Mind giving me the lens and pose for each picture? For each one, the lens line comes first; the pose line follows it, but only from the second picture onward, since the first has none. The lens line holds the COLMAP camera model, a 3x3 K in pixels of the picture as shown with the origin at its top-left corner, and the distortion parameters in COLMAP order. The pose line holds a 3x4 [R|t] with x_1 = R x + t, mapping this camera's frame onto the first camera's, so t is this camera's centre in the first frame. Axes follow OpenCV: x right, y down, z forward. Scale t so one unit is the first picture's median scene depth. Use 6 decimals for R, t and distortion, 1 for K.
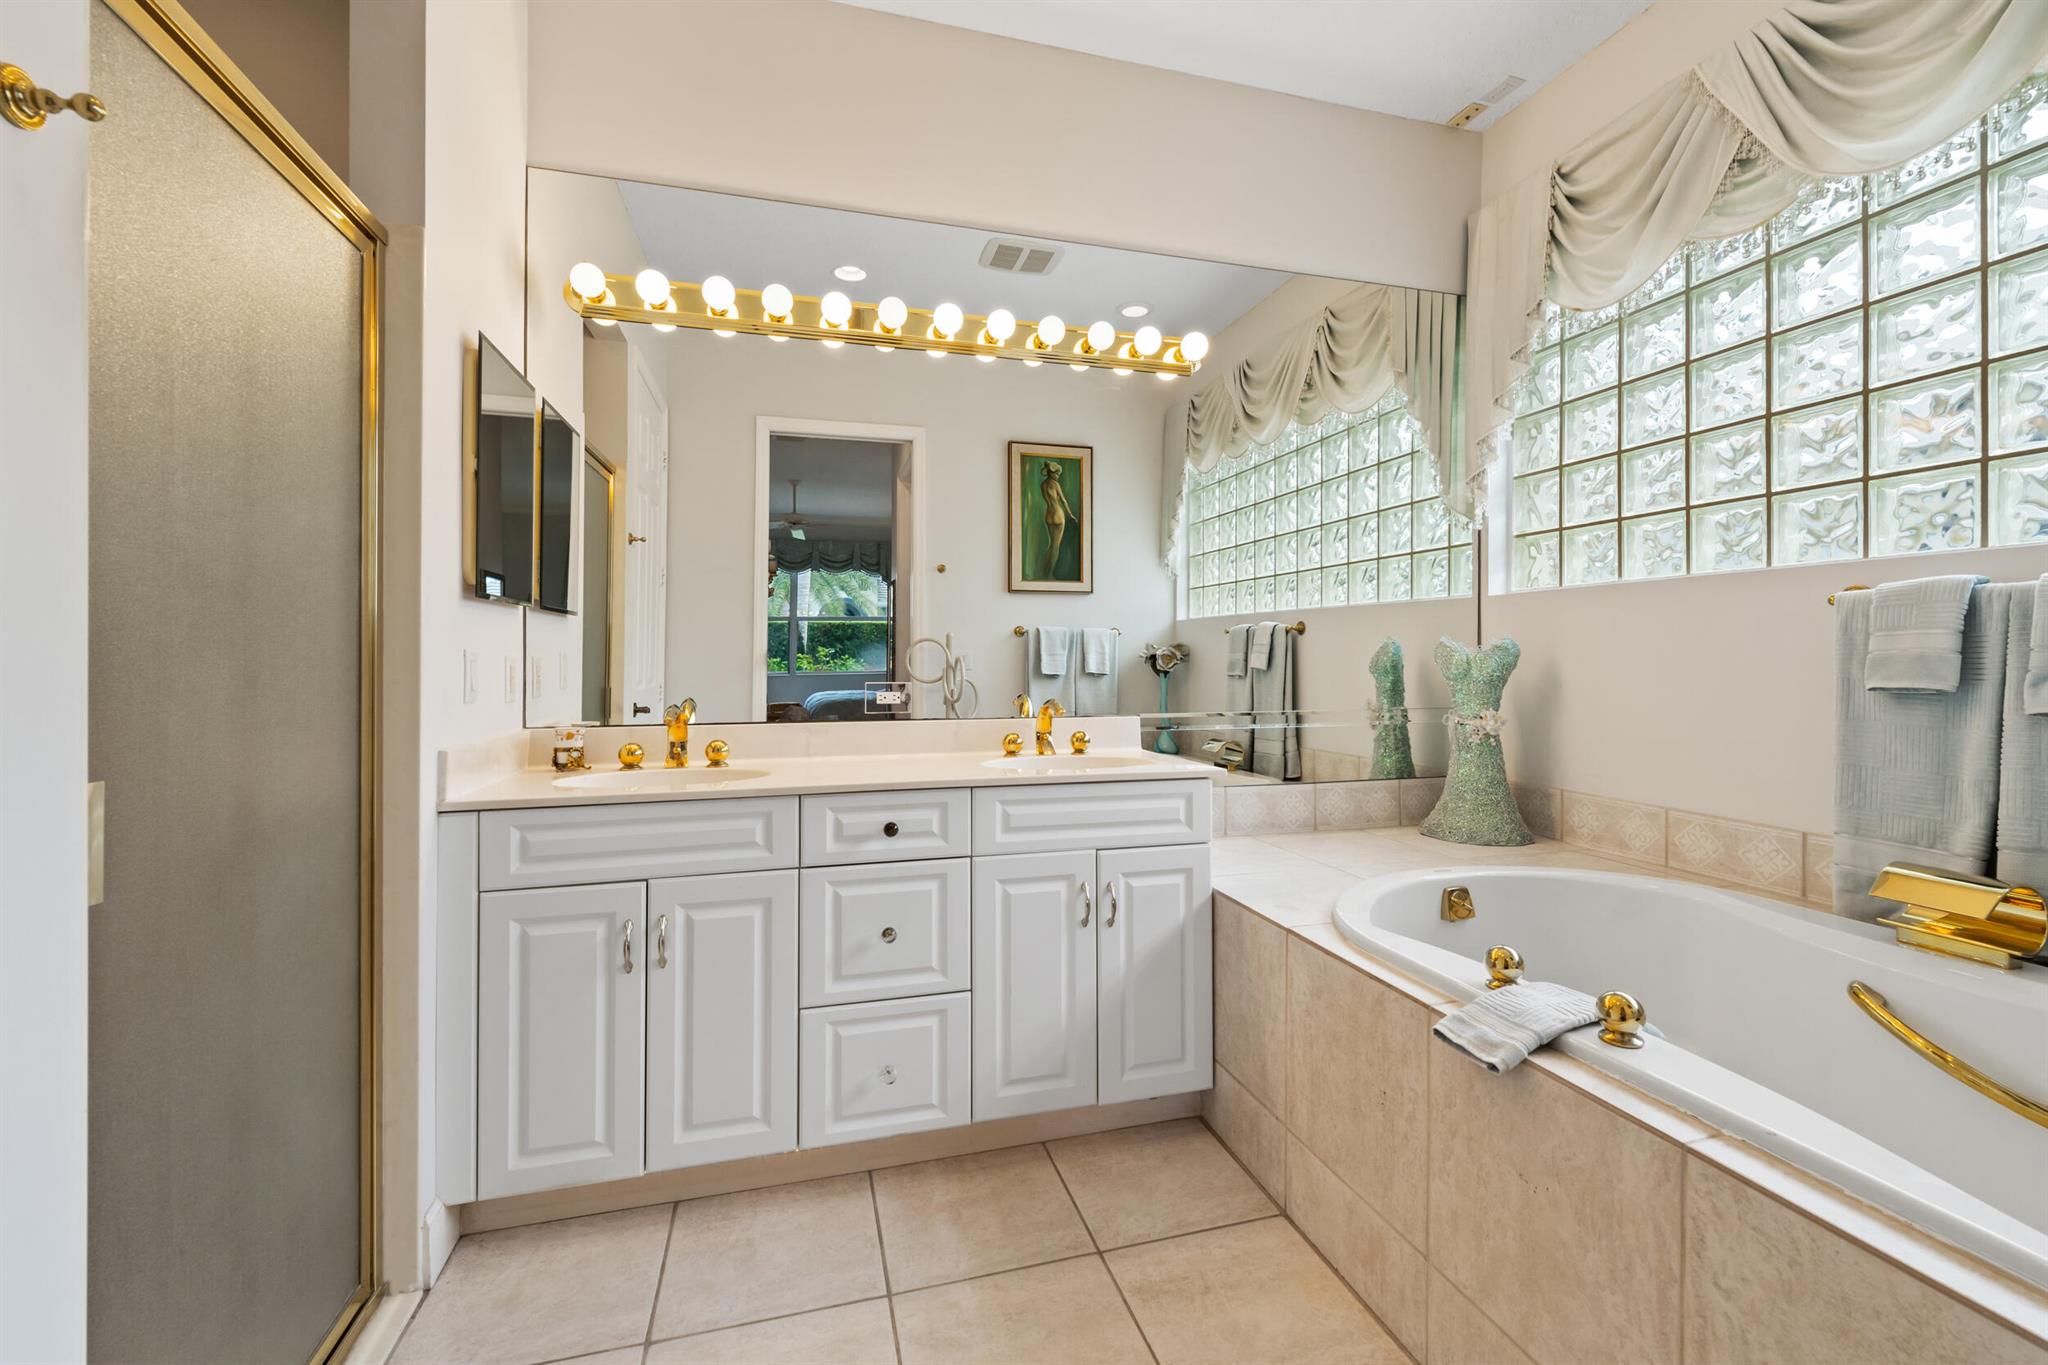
lens RADIAL K [[844.6, 0, 1024.2], [0, 844.6, 667.1], [0, 0, 1]] dist [0.000745, -0.000165]
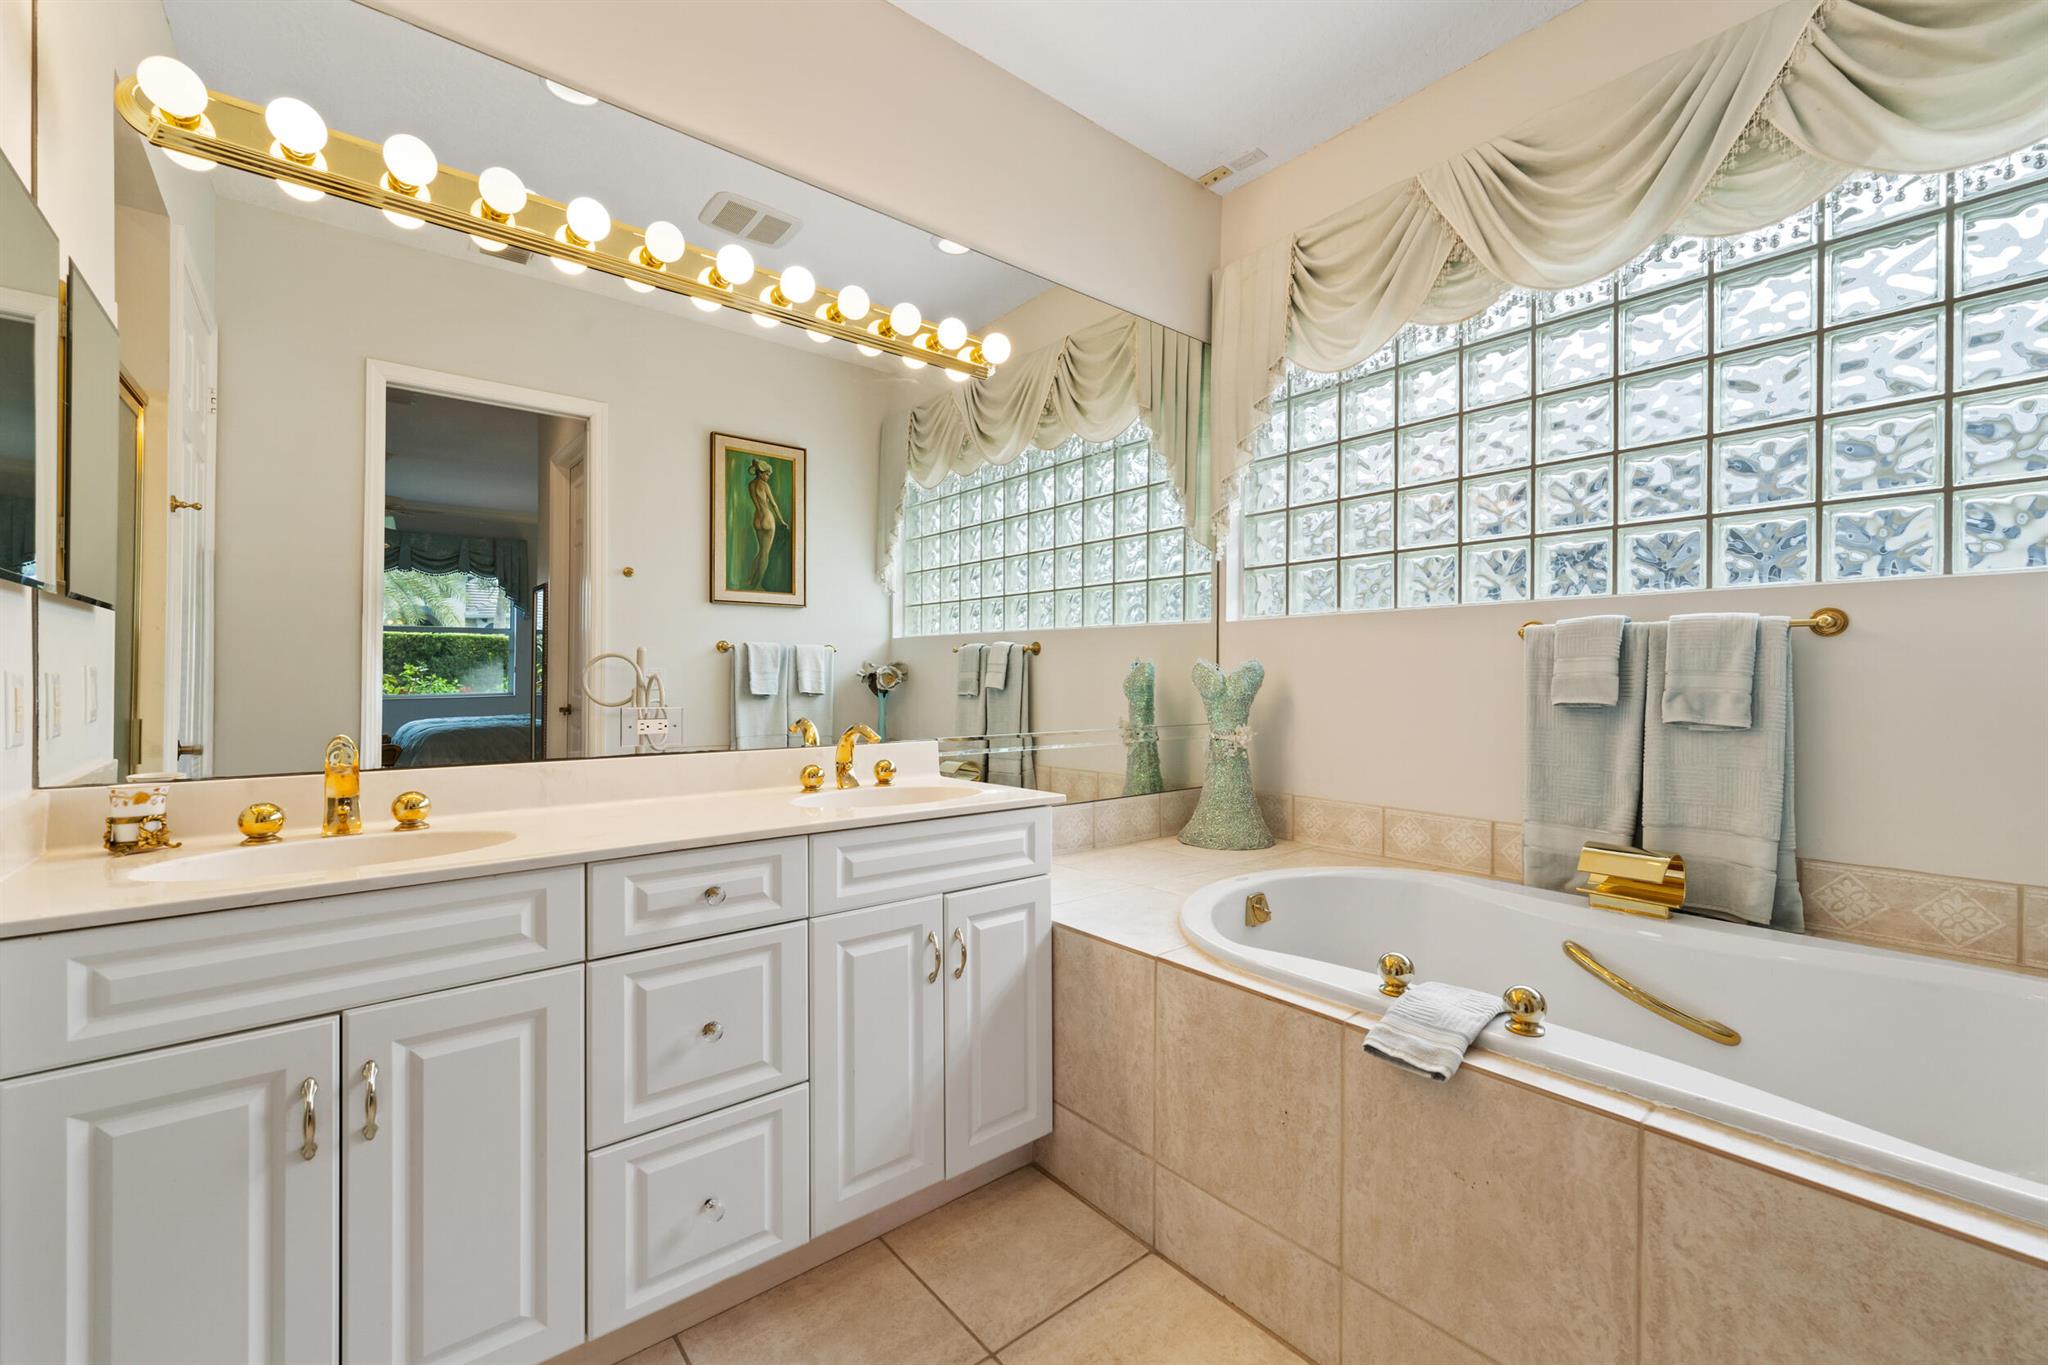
lens RADIAL K [[836.6, 0, 1020.3], [0, 836.6, 690.8], [0, 0, 1]] dist [0.000328, -0.000258]
pose [[0.915402, -0.003801, 0.402523, -0.191234], [0.001443, 0.999980, 0.006161, -0.002162], [-0.402538, -0.005059, 0.915389, 0.162088]]
